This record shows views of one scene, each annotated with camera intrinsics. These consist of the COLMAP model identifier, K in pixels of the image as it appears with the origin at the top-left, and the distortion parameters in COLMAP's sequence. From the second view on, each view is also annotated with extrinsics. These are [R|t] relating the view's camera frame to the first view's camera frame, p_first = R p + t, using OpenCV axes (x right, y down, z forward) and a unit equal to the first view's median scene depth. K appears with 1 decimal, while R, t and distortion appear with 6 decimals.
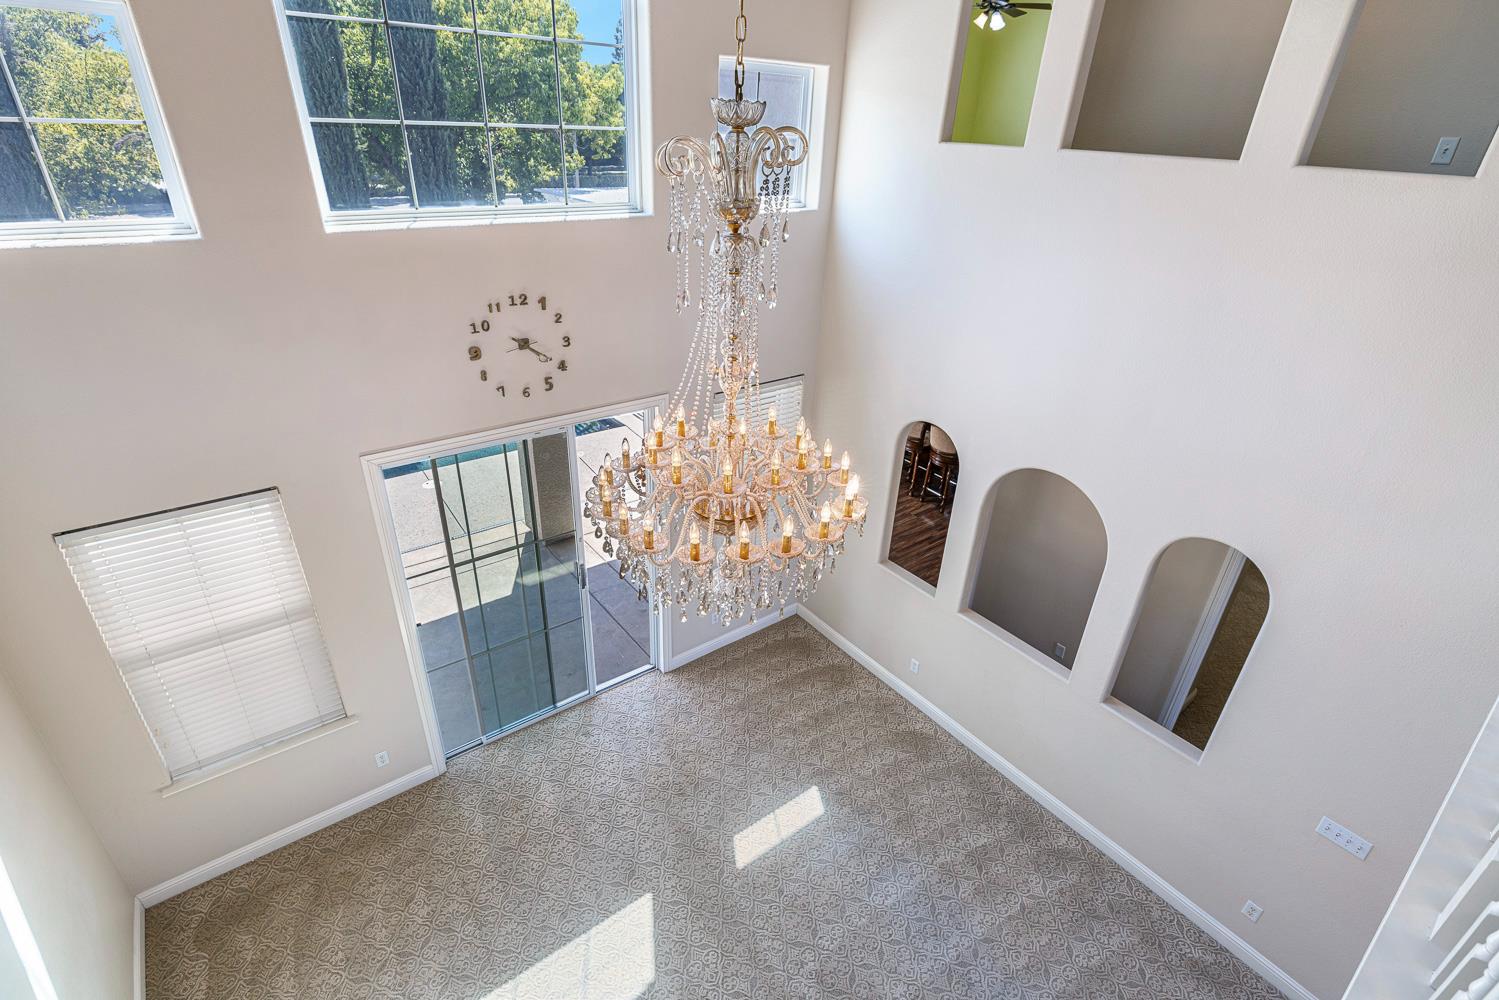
lens RADIAL K [[717.2, 0, 763.8], [0, 717.2, 498.3], [0, 0, 1]] dist [-0.004024, -0.000305]
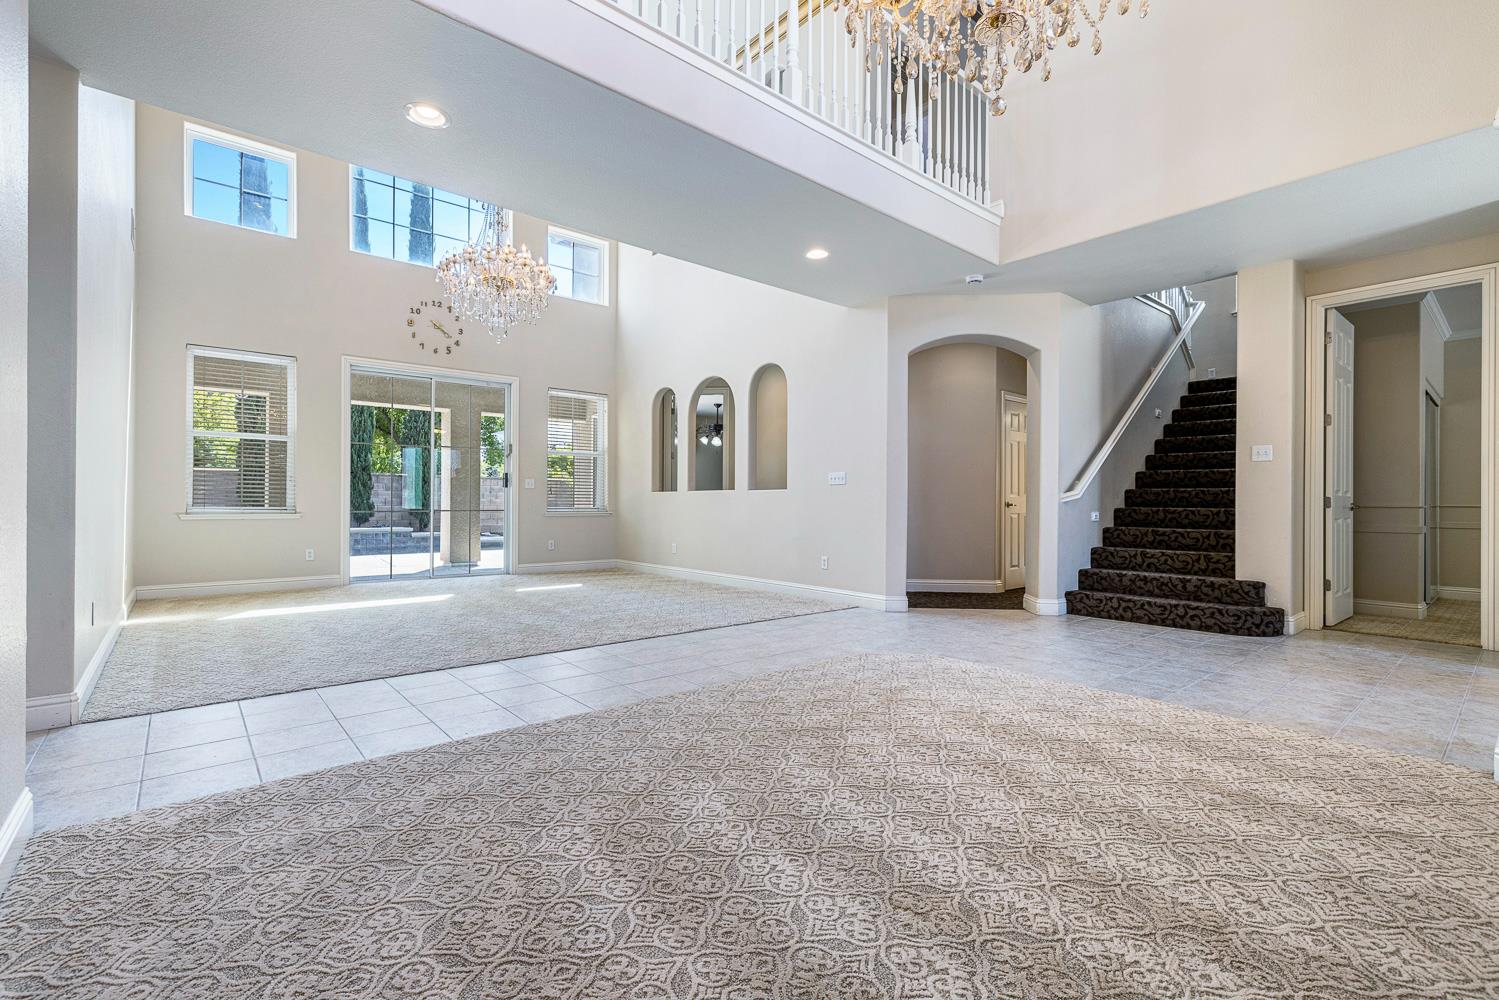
lens RADIAL K [[636.6, 0, 747.6], [0, 636.6, 502.9], [0, 0, 1]] dist [-0.000458, 0.001963]
pose [[0.997319, -0.041287, 0.060410, 0.405112], [0.064461, 0.886413, -0.458386, 1.101504], [-0.034622, 0.461051, 0.886698, -0.383047]]
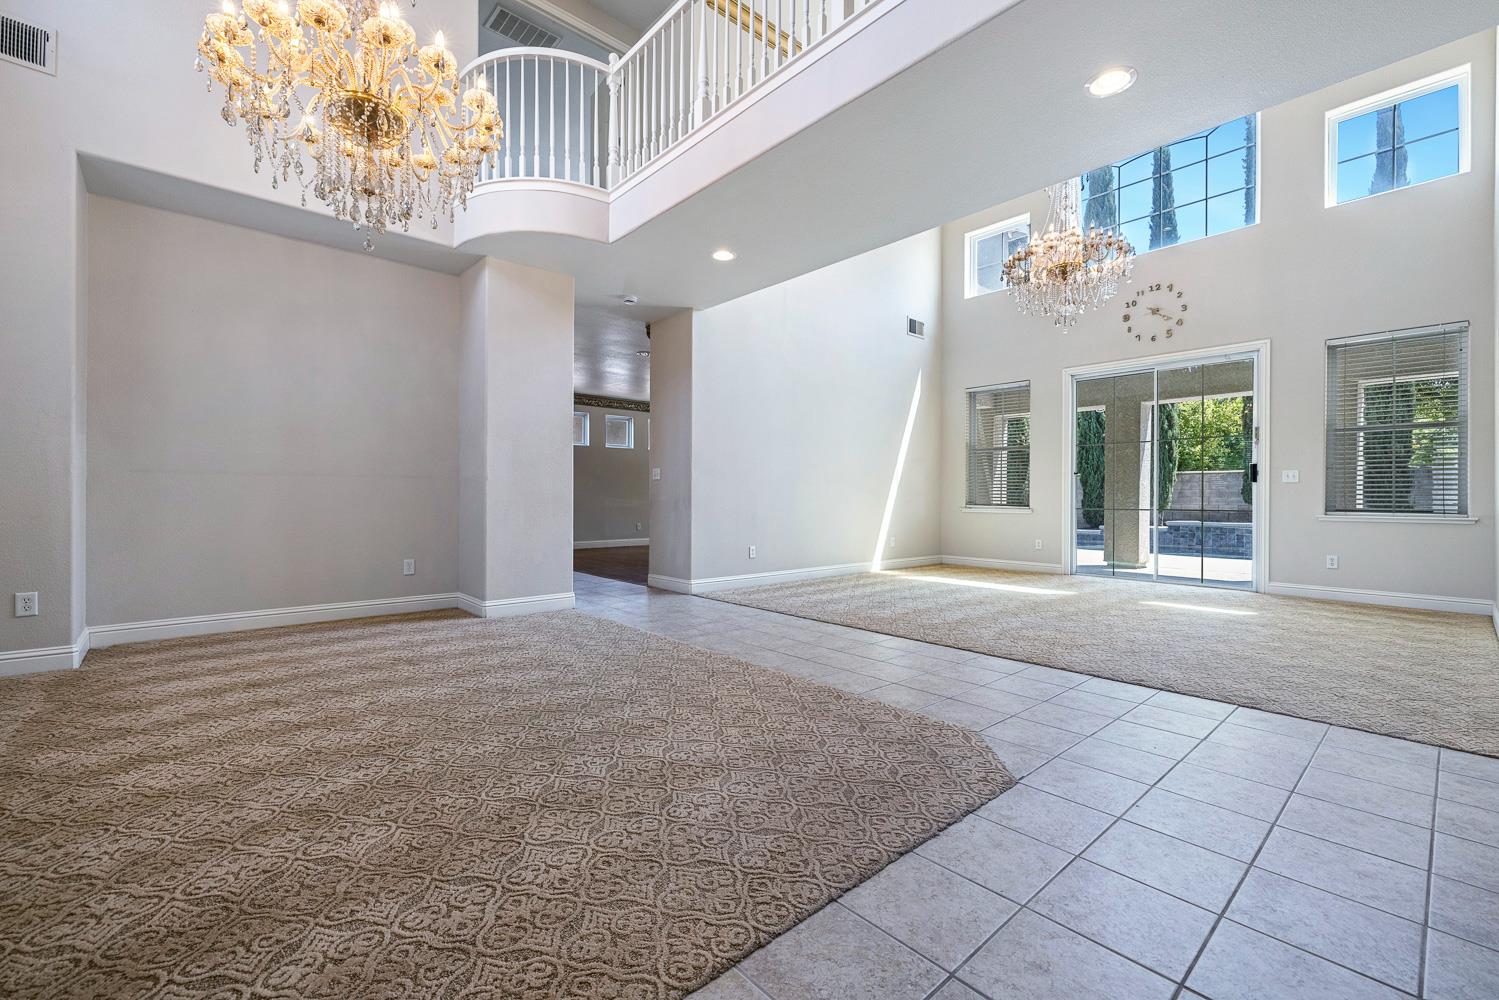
lens RADIAL K [[636.6, 0, 743.1], [0, 636.6, 496.4], [0, 0, 1]] dist [-0.000458, 0.001963]
pose [[0.071634, -0.041150, -0.996582, 1.224569], [-0.462549, 0.883846, -0.069743, 0.825545], [0.883695, 0.465964, 0.044280, 0.205127]]
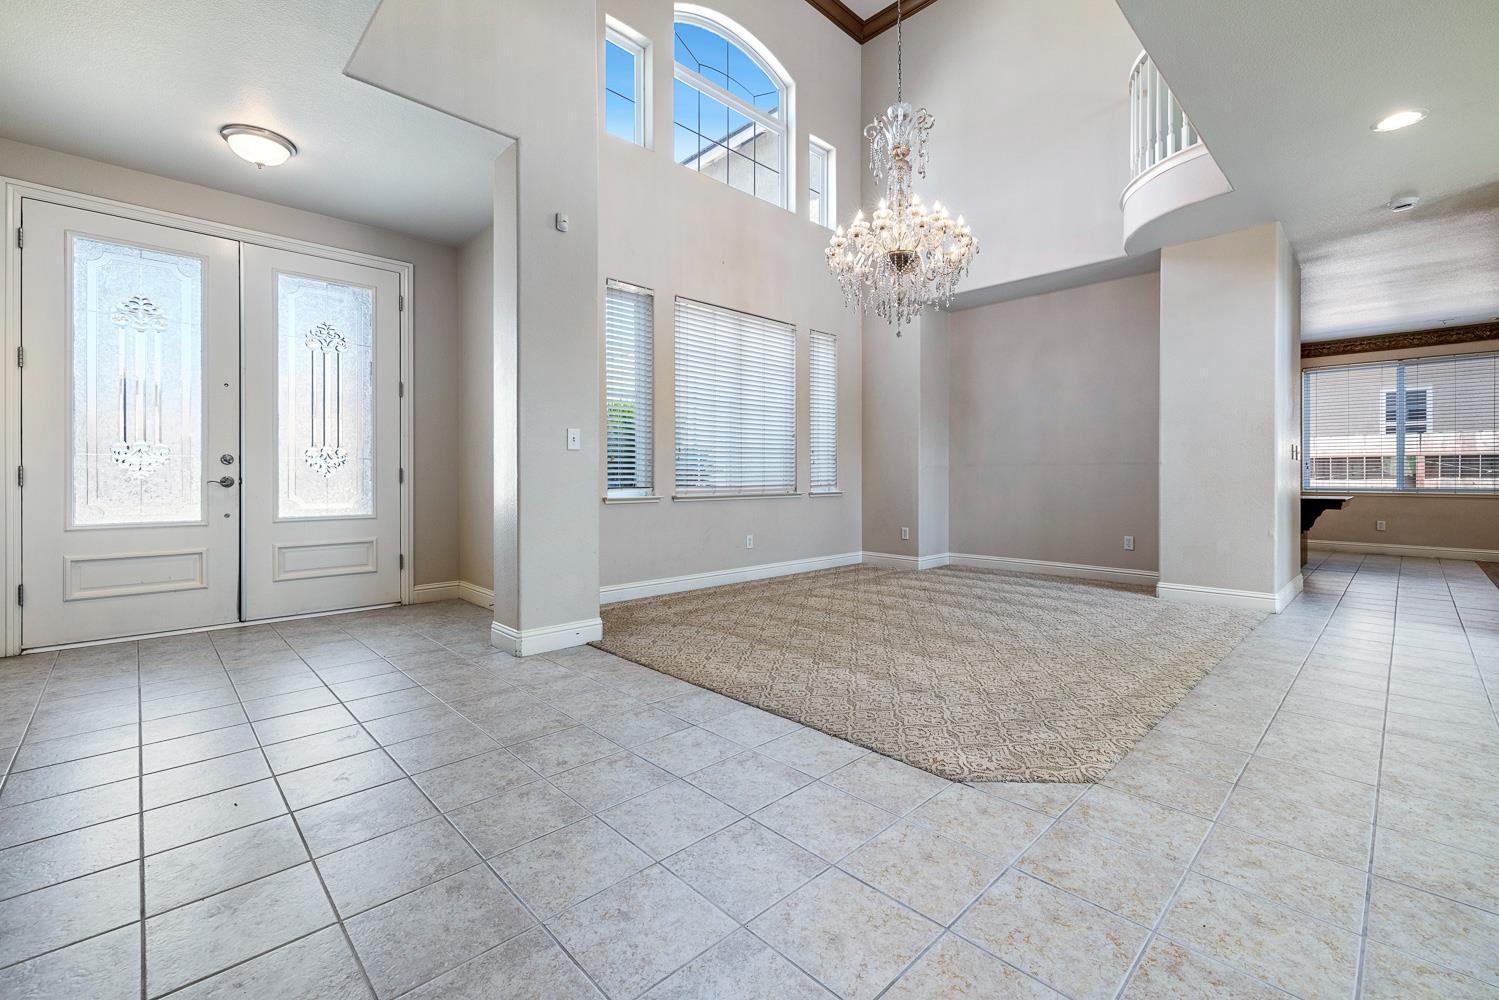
lens RADIAL K [[636.6, 0, 744.7], [0, 636.6, 479.3], [0, 0, 1]] dist [-0.000458, 0.001963]
pose [[-0.993912, -0.041414, -0.102101, 0.939098], [-0.084008, 0.884433, 0.459043, 0.473403], [0.071290, 0.464825, -0.882528, 0.844759]]
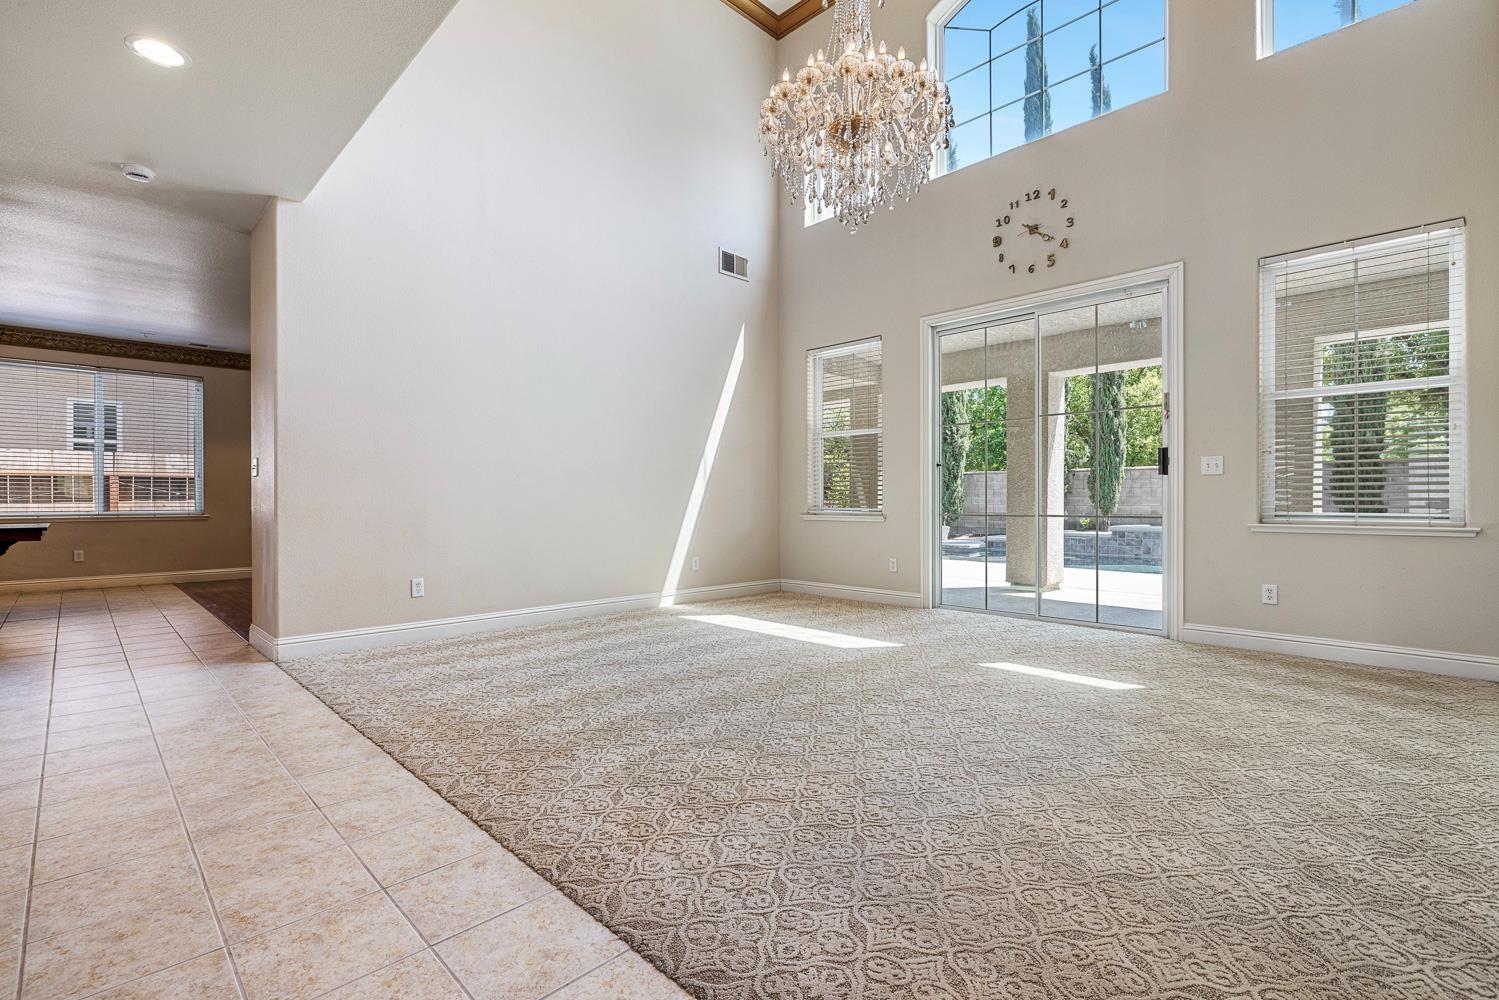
lens RADIAL K [[678.6, 0, 750.2], [0, 678.6, 501.0], [0, 0, 1]] dist [-0.003910, 0.001366]
pose [[0.125522, -0.039358, -0.991310, 0.796165], [-0.451562, 0.887441, -0.092412, 0.564999], [0.883366, 0.459237, 0.093621, 0.663020]]
